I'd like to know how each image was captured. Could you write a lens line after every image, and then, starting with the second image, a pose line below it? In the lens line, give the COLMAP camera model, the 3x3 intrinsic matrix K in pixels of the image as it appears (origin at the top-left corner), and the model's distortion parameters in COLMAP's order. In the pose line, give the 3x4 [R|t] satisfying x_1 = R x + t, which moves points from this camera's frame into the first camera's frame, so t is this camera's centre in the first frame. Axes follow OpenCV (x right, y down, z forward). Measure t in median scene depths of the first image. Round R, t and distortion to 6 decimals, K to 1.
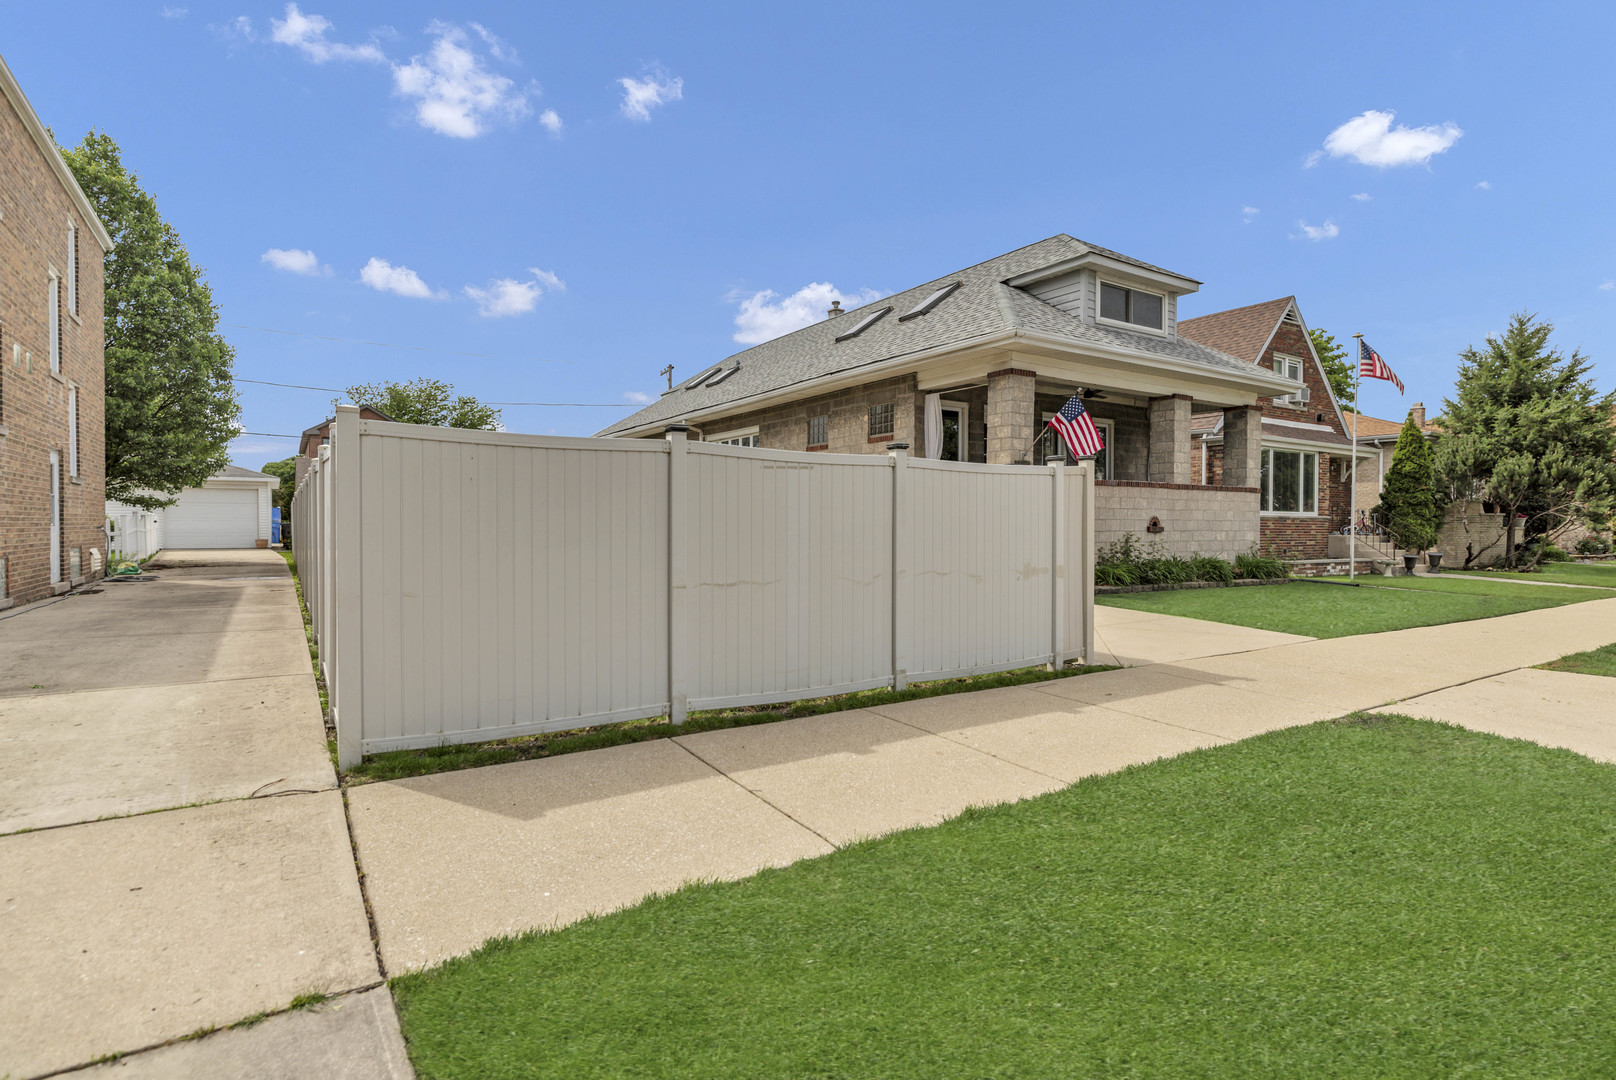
lens RADIAL K [[796.1, 0, 805.8], [0, 796.1, 539.8], [0, 0, 1]] dist [-0.000197, 0.000551]
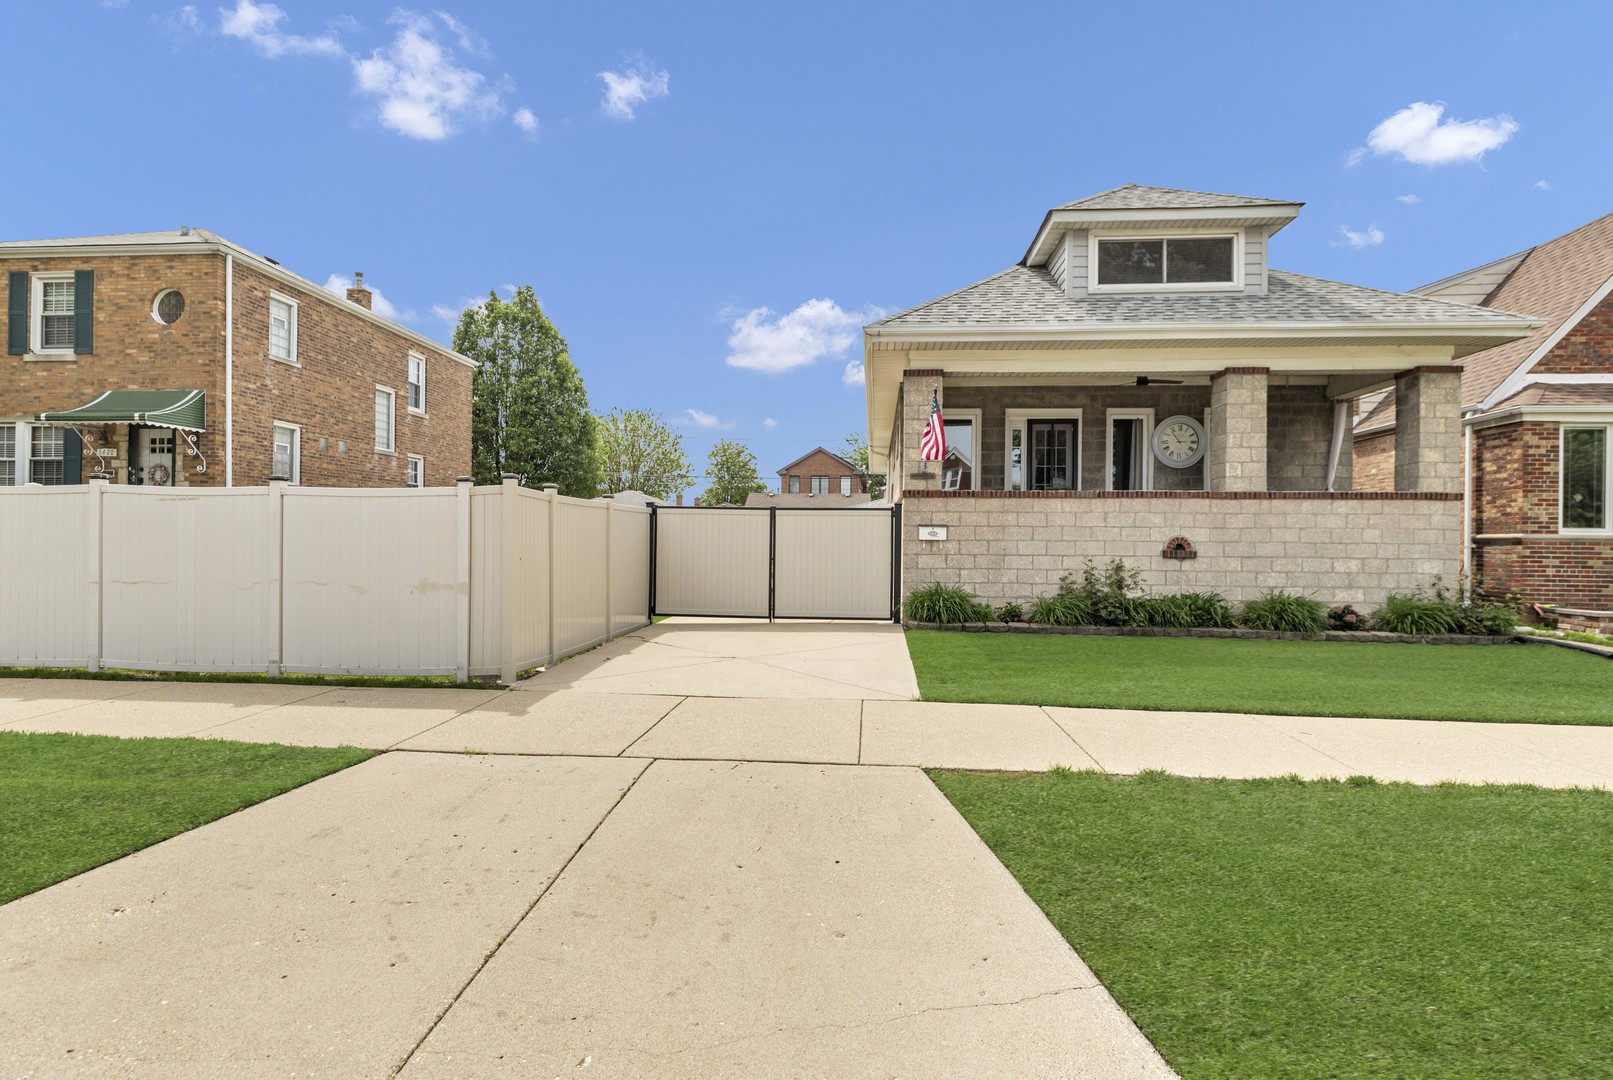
lens RADIAL K [[794.7, 0, 812.3], [0, 794.7, 544.0], [0, 0, 1]] dist [-0.000197, 0.000551]
pose [[0.798924, 0.002994, -0.601424, 0.560932], [-0.017745, 0.999670, -0.018595, -0.002944], [0.601170, 0.025529, 0.798713, 0.187829]]
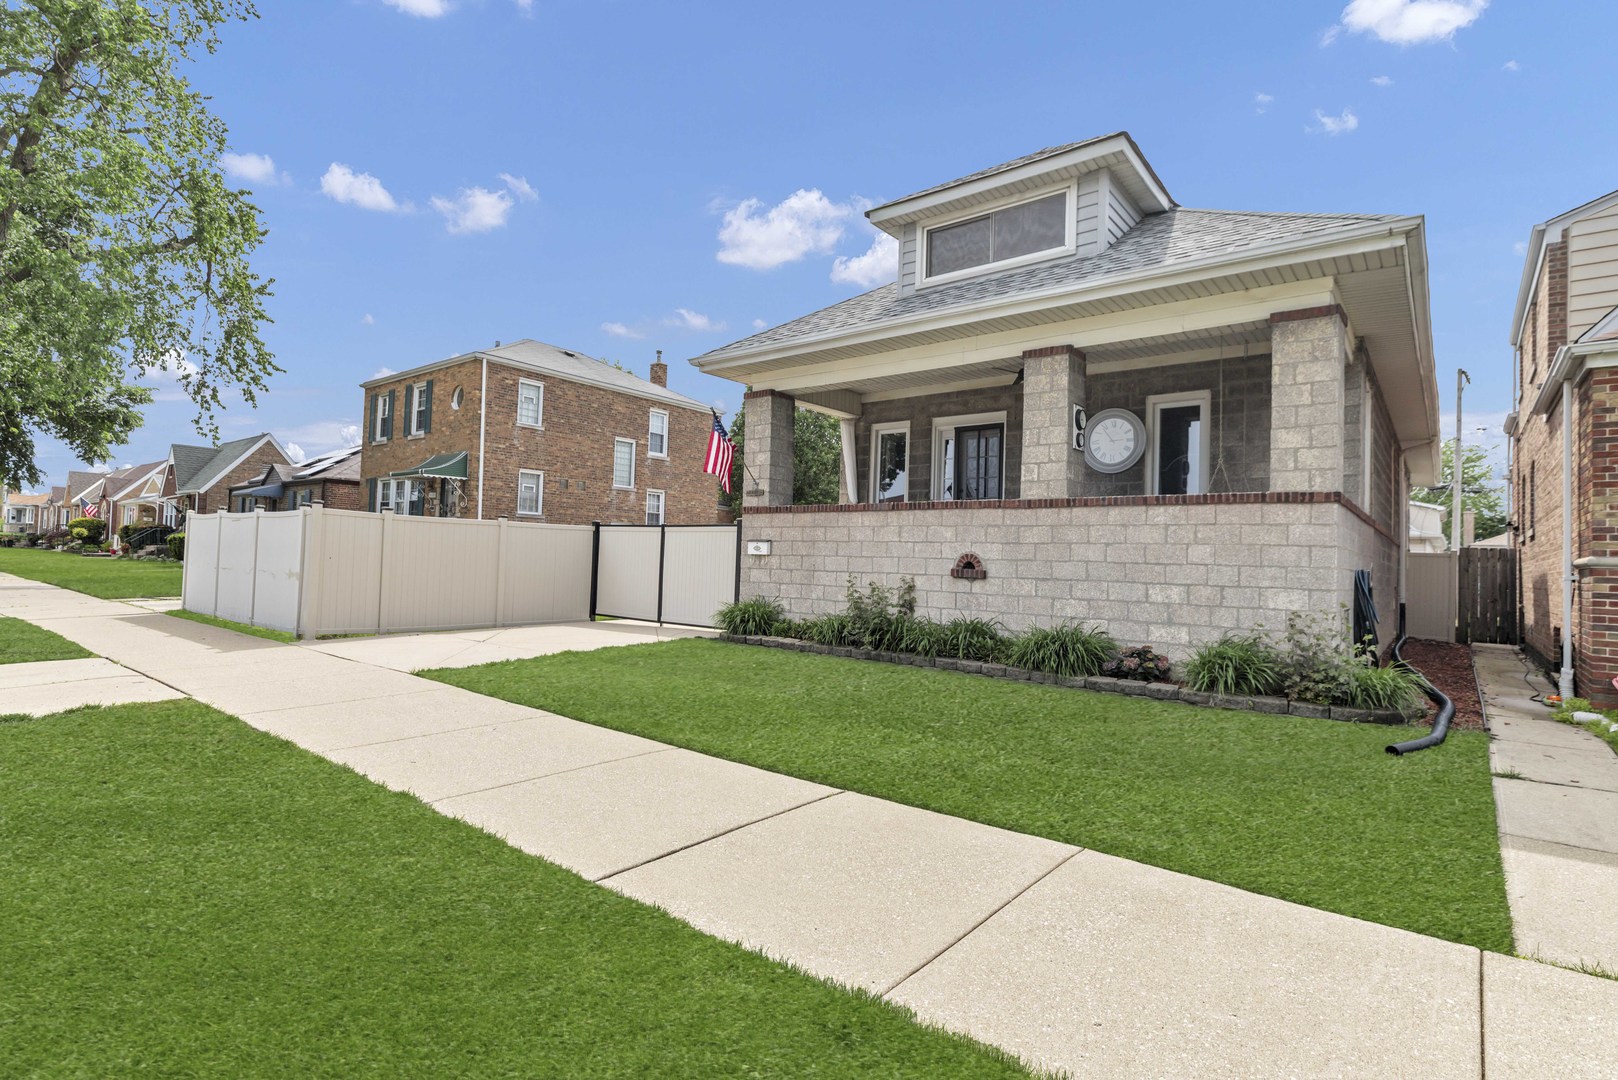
lens RADIAL K [[797.1, 0, 806.9], [0, 797.1, 535.9], [0, 0, 1]] dist [-0.000197, 0.000551]
pose [[0.318882, -0.027281, -0.947402, 0.920782], [-0.049470, 0.997744, -0.045381, -0.007746], [0.946503, 0.061340, 0.316813, 0.620024]]
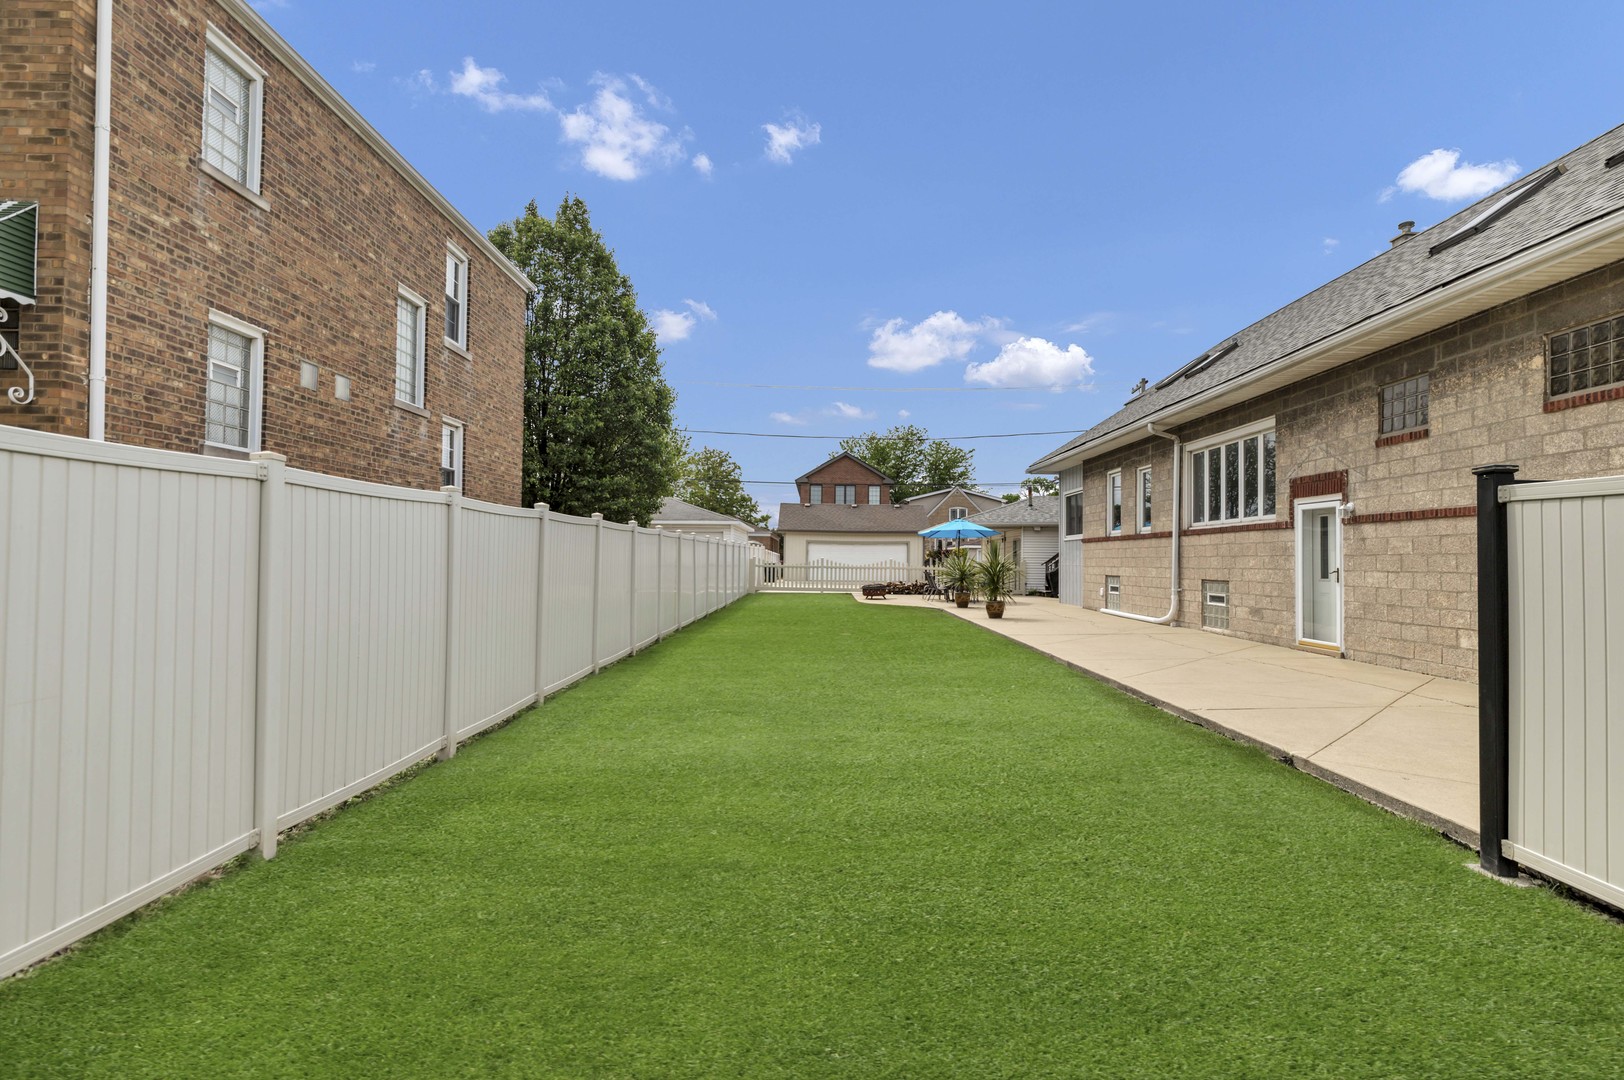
lens RADIAL K [[800.1, 0, 843.2], [0, 800.1, 542.8], [0, 0, 1]] dist [-0.000197, 0.000551]
pose [[0.859260, -0.007184, -0.511488, -0.037610], [-0.016330, 0.999006, -0.041465, -0.017055], [0.511278, 0.043982, 0.858289, 0.373423]]
